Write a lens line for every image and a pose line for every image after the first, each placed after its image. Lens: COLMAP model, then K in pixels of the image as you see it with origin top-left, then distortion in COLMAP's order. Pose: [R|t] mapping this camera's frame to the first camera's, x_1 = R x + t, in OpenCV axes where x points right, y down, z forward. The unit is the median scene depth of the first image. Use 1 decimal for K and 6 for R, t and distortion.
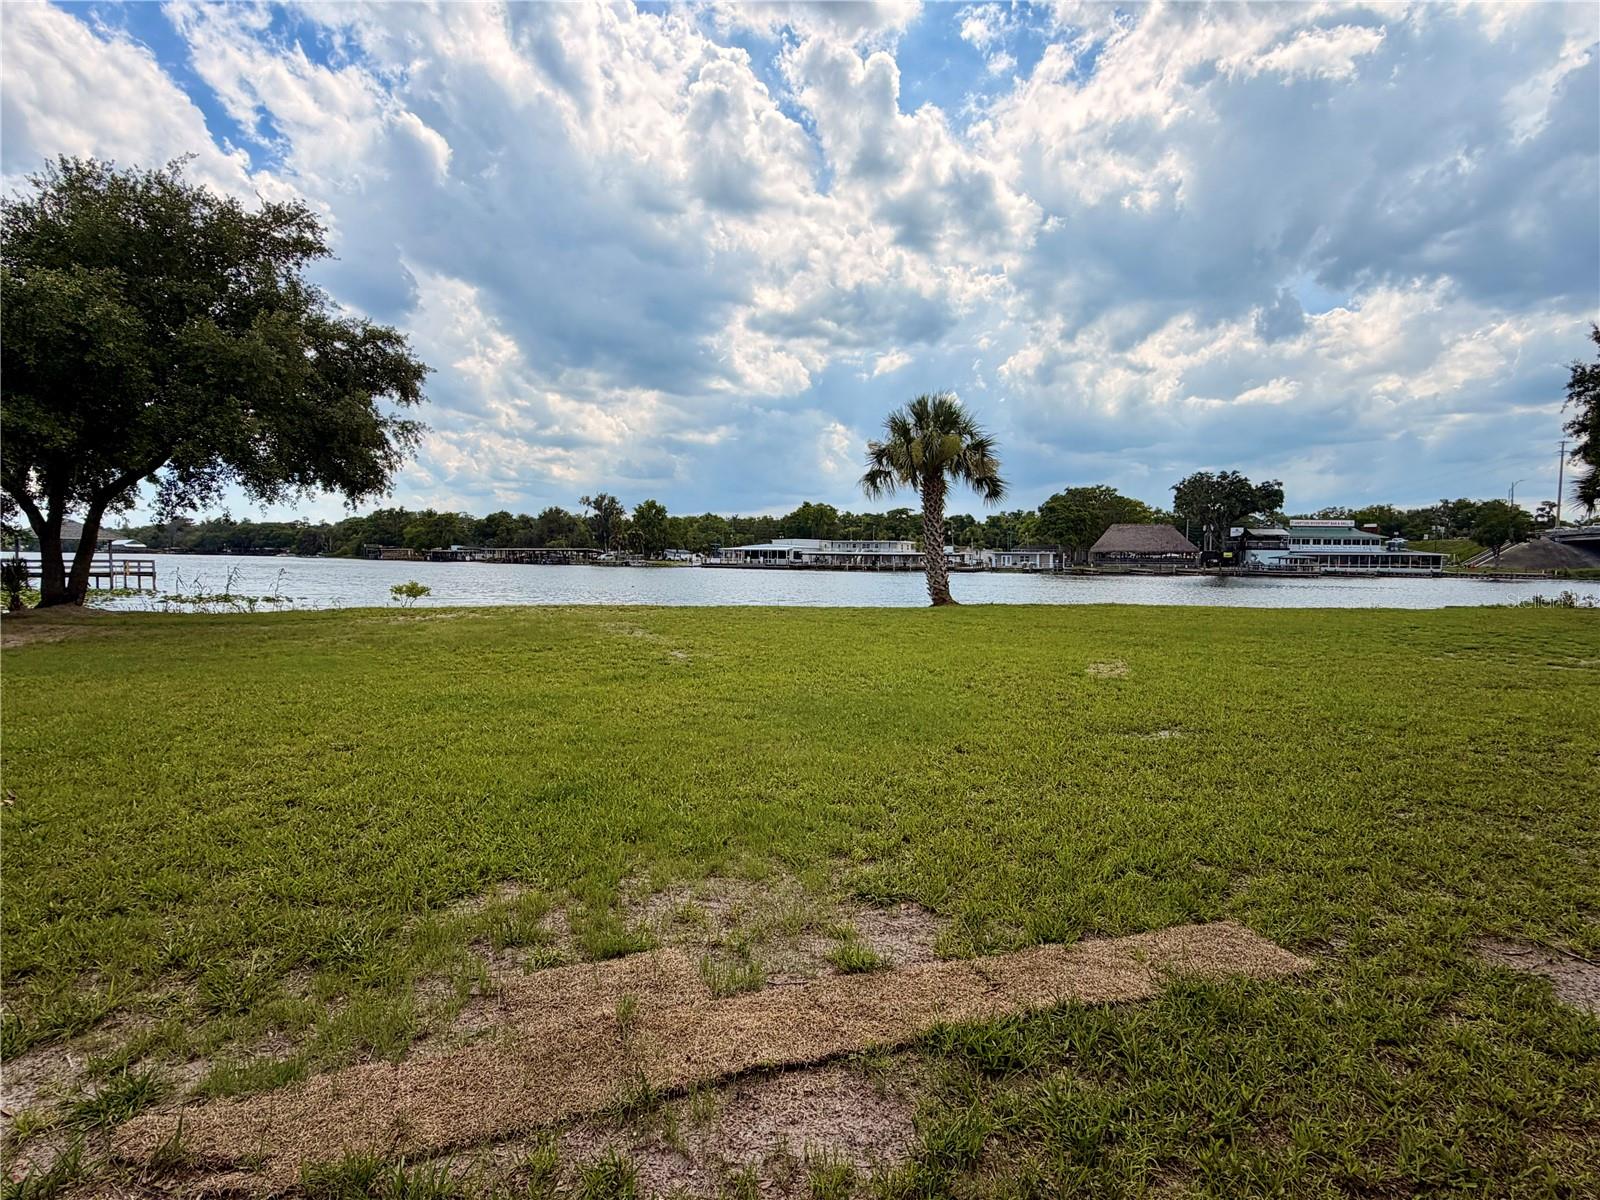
lens RADIAL K [[833.7, 0, 806.7], [0, 833.7, 599.2], [0, 0, 1]] dist [0.002924, -0.000668]
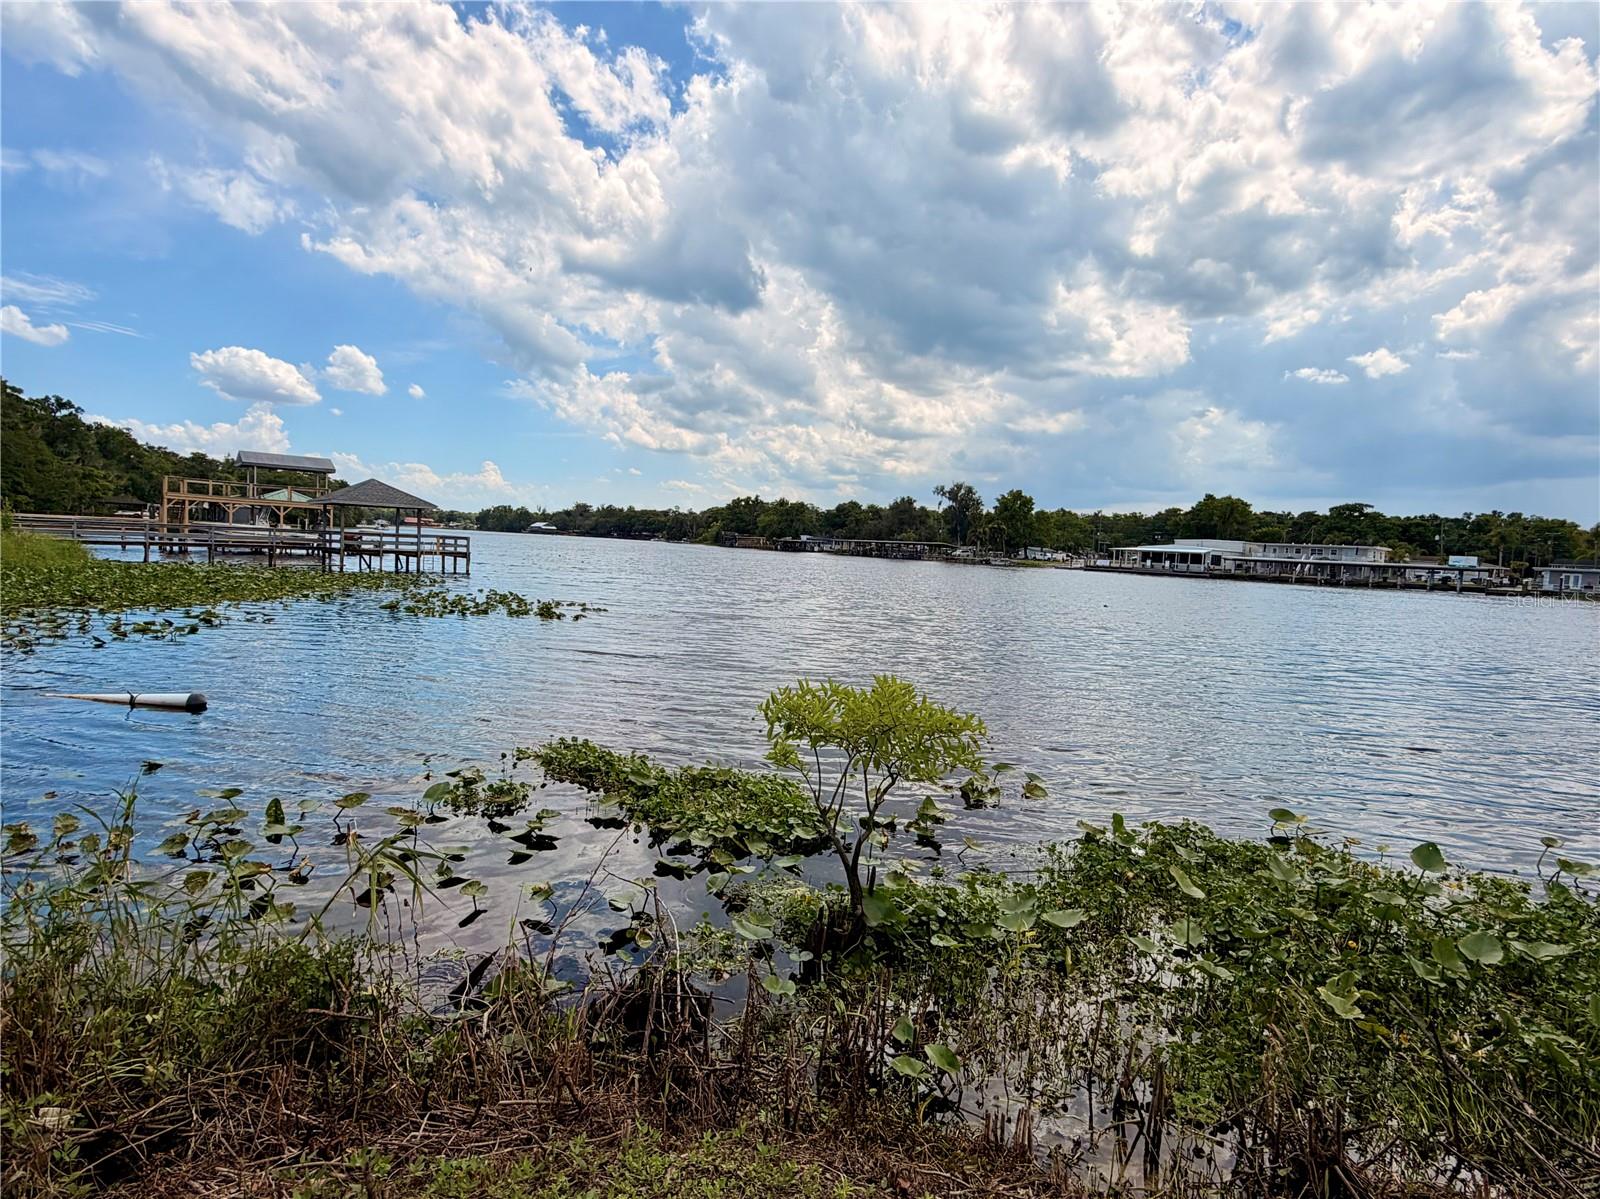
lens RADIAL K [[848.7, 0, 800.0], [0, 848.7, 599.5], [0, 0, 1]] dist [0.013331, -0.000283]
pose [[0.921713, 0.059096, -0.383344, -0.060316], [-0.057876, 0.998215, 0.014727, -0.005577], [0.383530, 0.008613, 0.923488, 0.119057]]
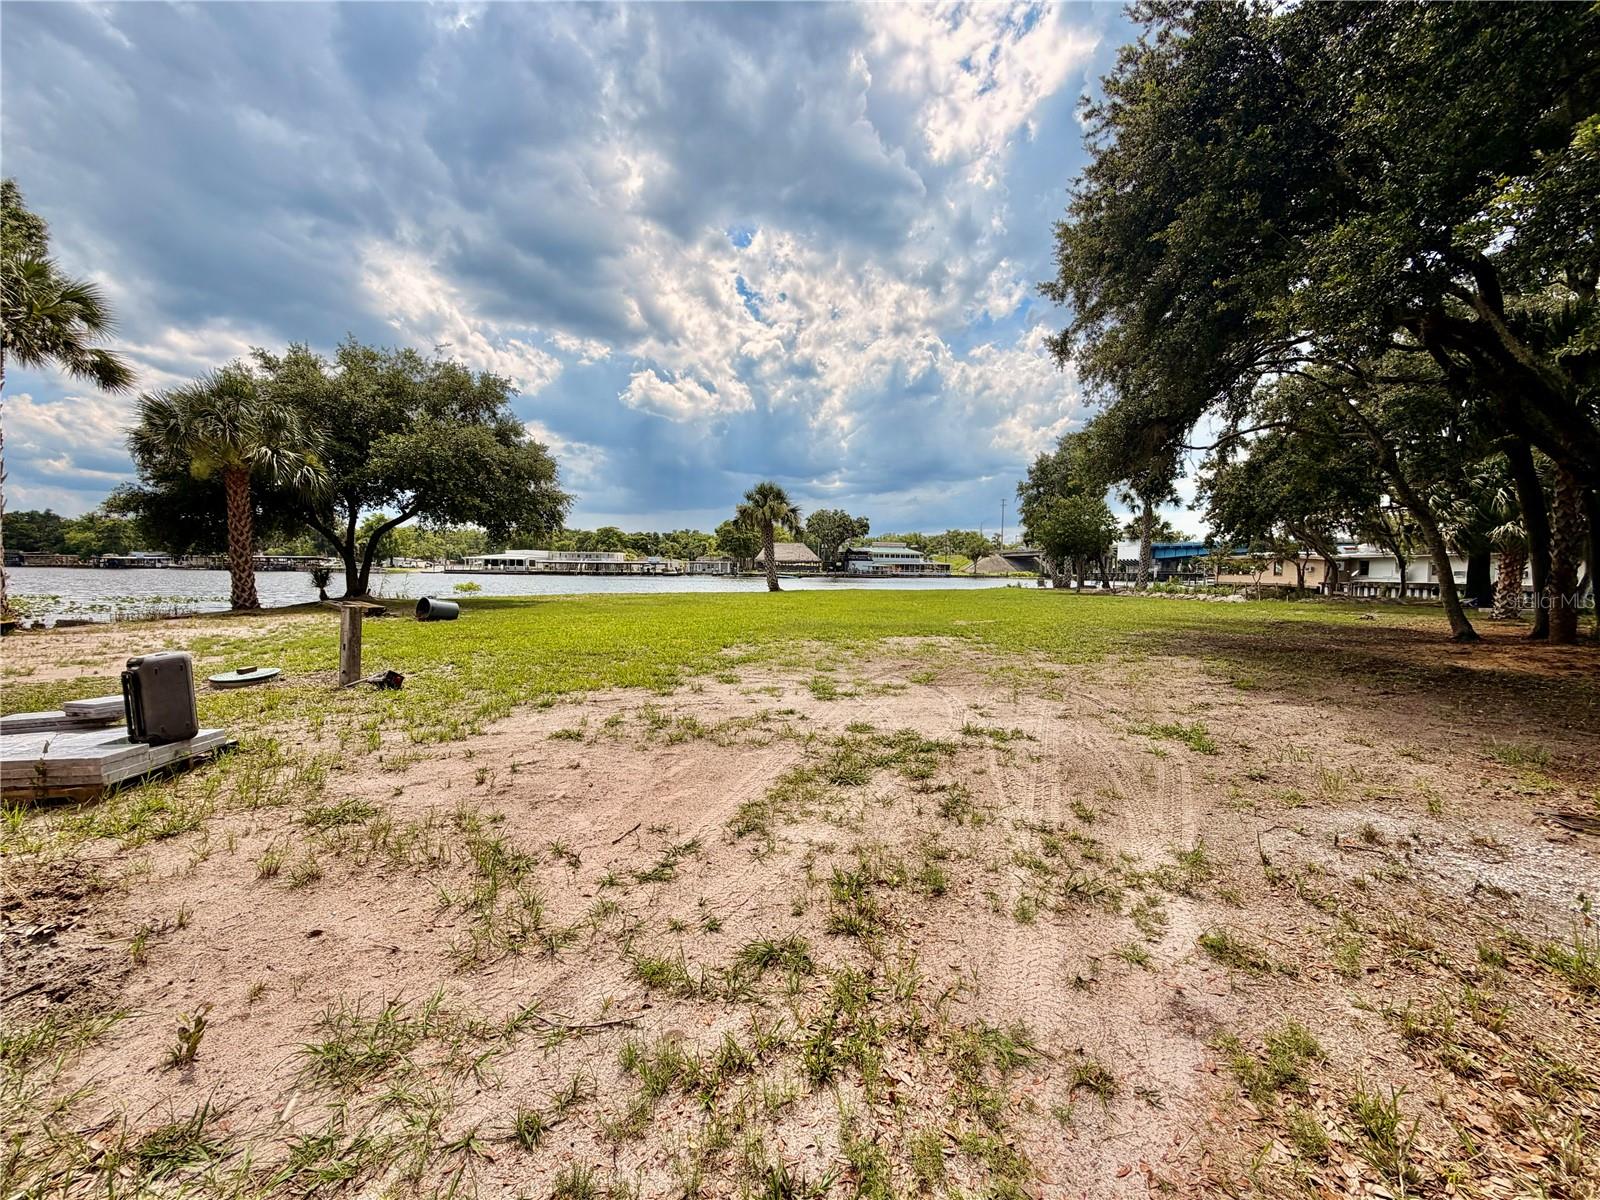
lens RADIAL K [[655.1, 0, 810.9], [0, 655.1, 595.0], [0, 0, 1]] dist [-0.004343, 0.000394]
pose [[0.899630, -0.017990, 0.436282, -0.062234], [0.019769, 0.999804, 0.000462, 0.002219], [-0.436205, 0.008209, 0.899810, -0.058569]]
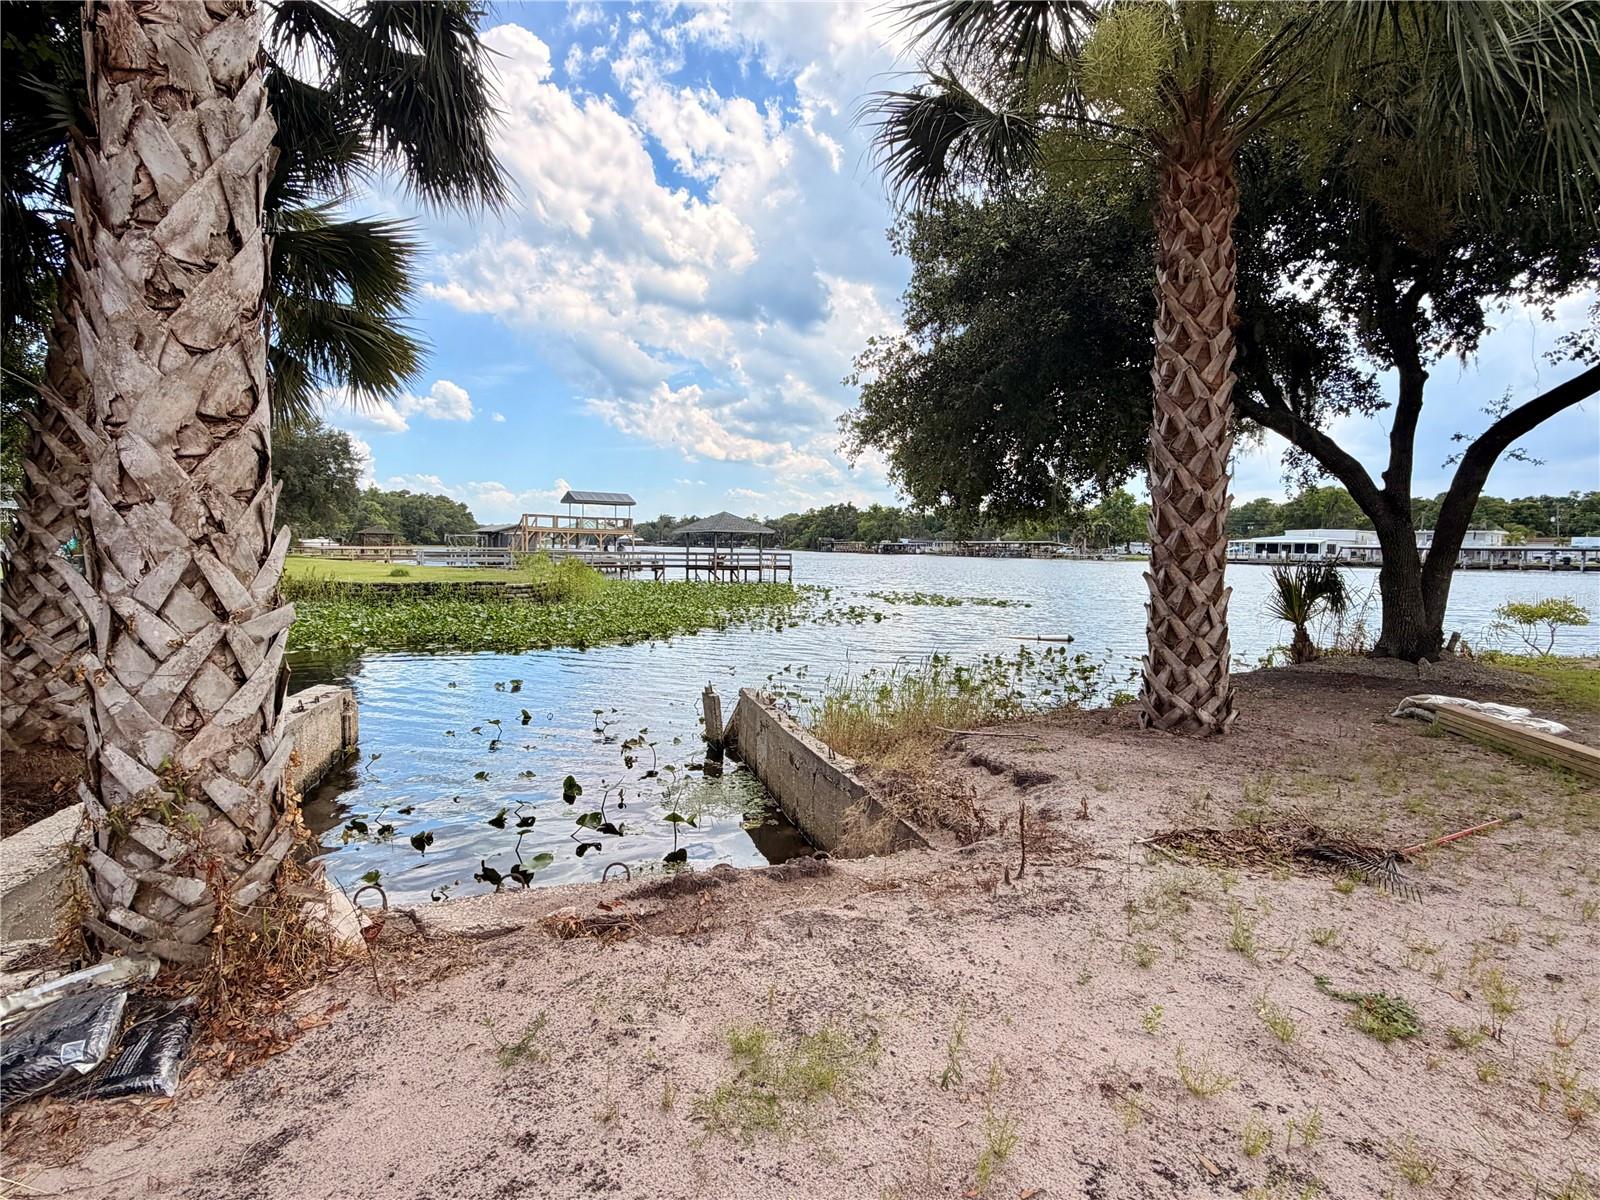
lens RADIAL K [[837.3, 0, 791.3], [0, 837.3, 557.4], [0, 0, 1]] dist [-0.001644, -0.000315]
pose [[0.885730, 0.007219, -0.464145, -0.095888], [-0.026453, 0.999039, -0.034942, -0.002246], [0.463447, 0.043227, 0.885070, 0.037132]]
